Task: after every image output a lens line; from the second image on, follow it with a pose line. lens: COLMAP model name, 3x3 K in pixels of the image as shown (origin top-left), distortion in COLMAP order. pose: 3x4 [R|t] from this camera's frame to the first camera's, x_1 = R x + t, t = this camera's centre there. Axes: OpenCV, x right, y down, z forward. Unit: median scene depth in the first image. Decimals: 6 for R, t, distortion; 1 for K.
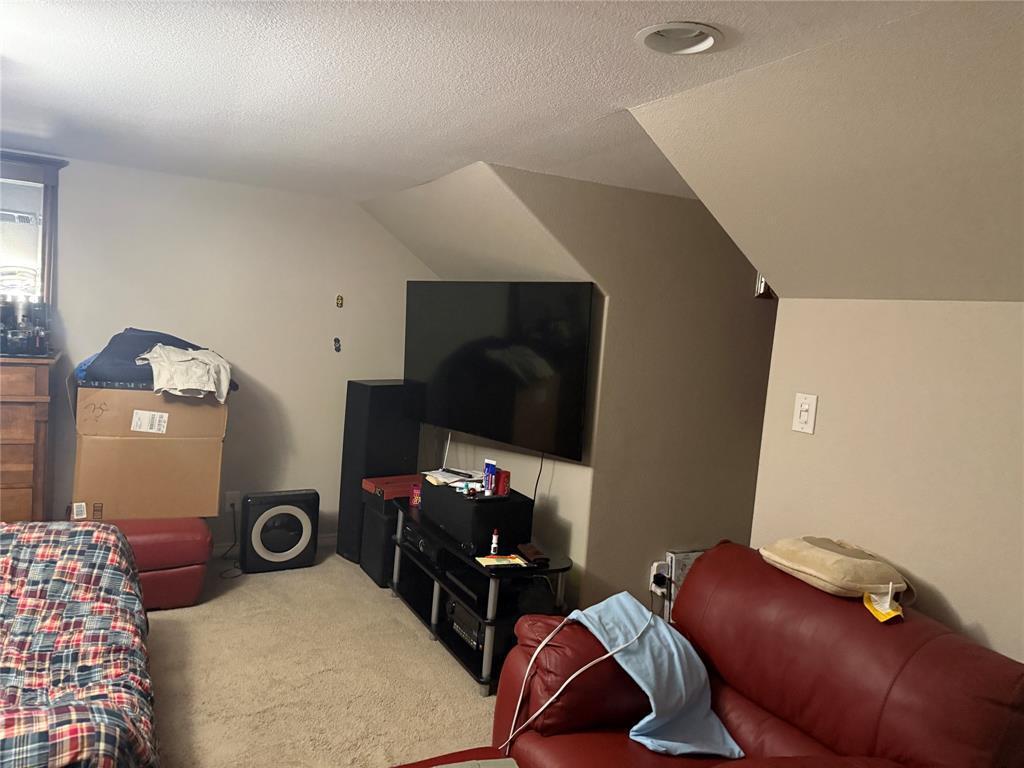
lens RADIAL K [[720.9, 0, 487.8], [0, 720.9, 389.9], [0, 0, 1]] dist [0.004354, -0.005029]
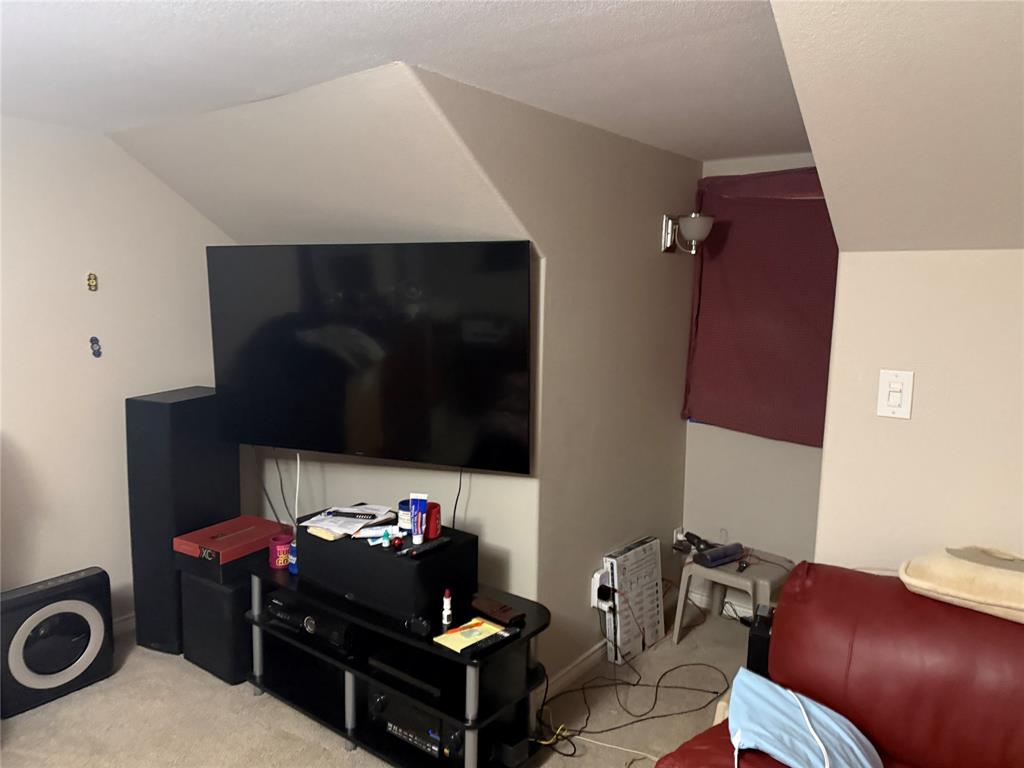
lens RADIAL K [[724.3, 0, 512.0], [0, 724.3, 384.0], [0, 0, 1]] dist [0.003930, -0.043735]
pose [[0.901525, -0.116961, 0.416621, -0.152605], [0.095535, 0.992819, 0.071993, -0.041926], [-0.422050, -0.025101, 0.906225, 0.235583]]
